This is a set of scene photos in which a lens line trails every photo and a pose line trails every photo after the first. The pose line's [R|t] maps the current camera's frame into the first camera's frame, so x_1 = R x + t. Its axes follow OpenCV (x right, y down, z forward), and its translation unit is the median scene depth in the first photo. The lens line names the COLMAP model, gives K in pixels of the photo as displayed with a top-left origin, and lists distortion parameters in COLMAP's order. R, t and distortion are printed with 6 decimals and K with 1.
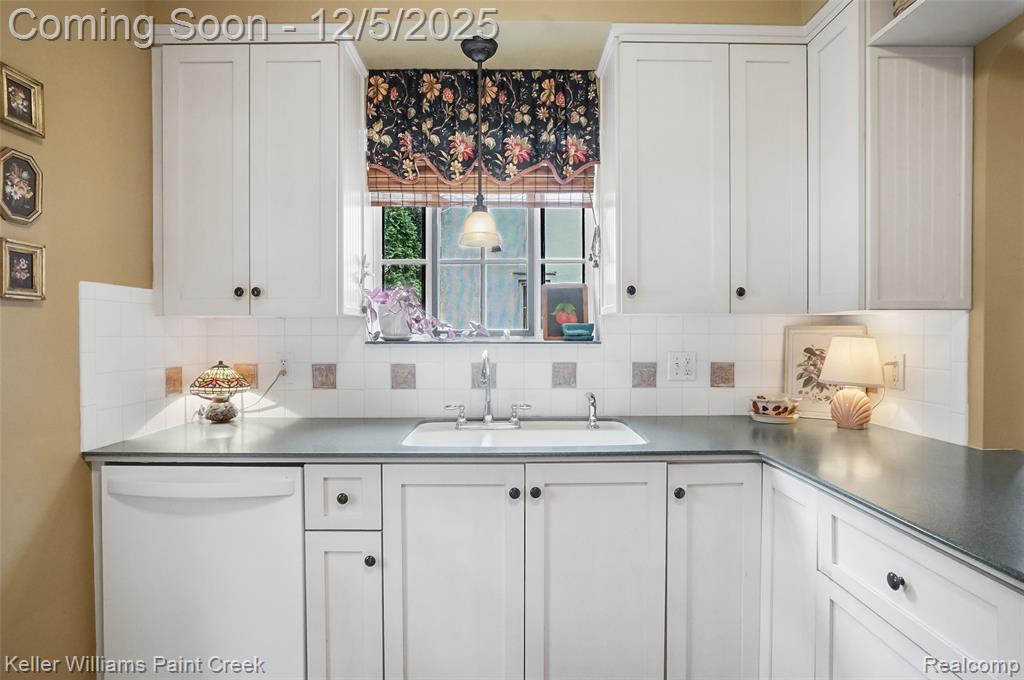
lens RADIAL K [[549.3, 0, 512.0], [0, 549.3, 340.0], [0, 0, 1]] dist [-0.057760, 0.028303]
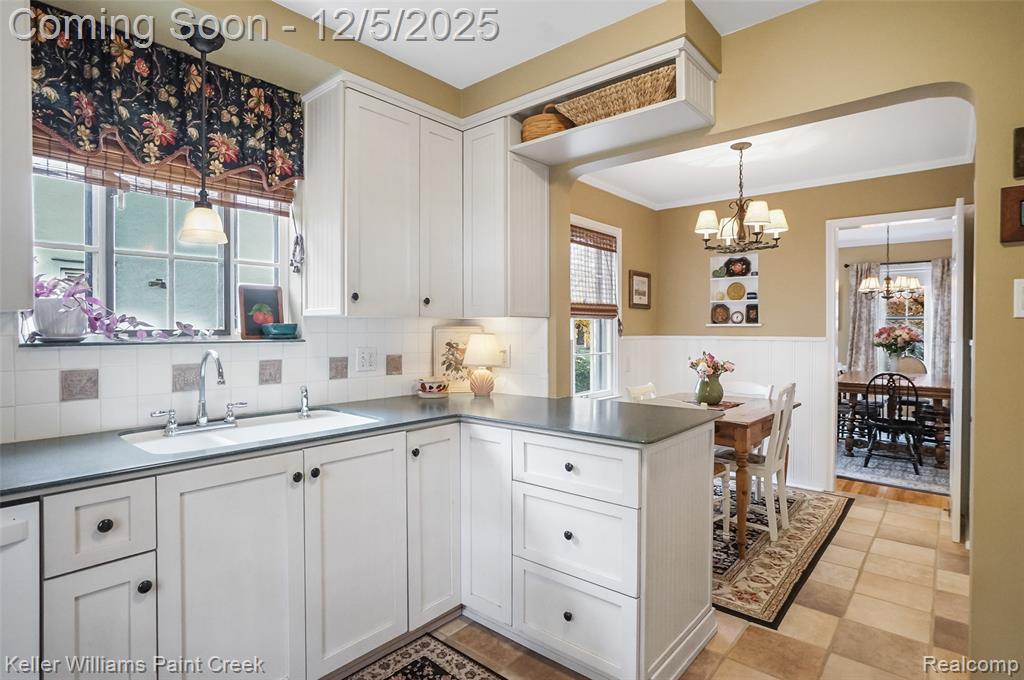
lens RADIAL K [[525.1, 0, 526.5], [0, 525.1, 333.0], [0, 0, 1]] dist [-0.047835, 0.023922]
pose [[0.645454, -0.004366, 0.763787, -0.361808], [0.012477, 0.999911, -0.004828, -0.000279], [-0.763697, 0.012646, 0.645451, -0.025211]]
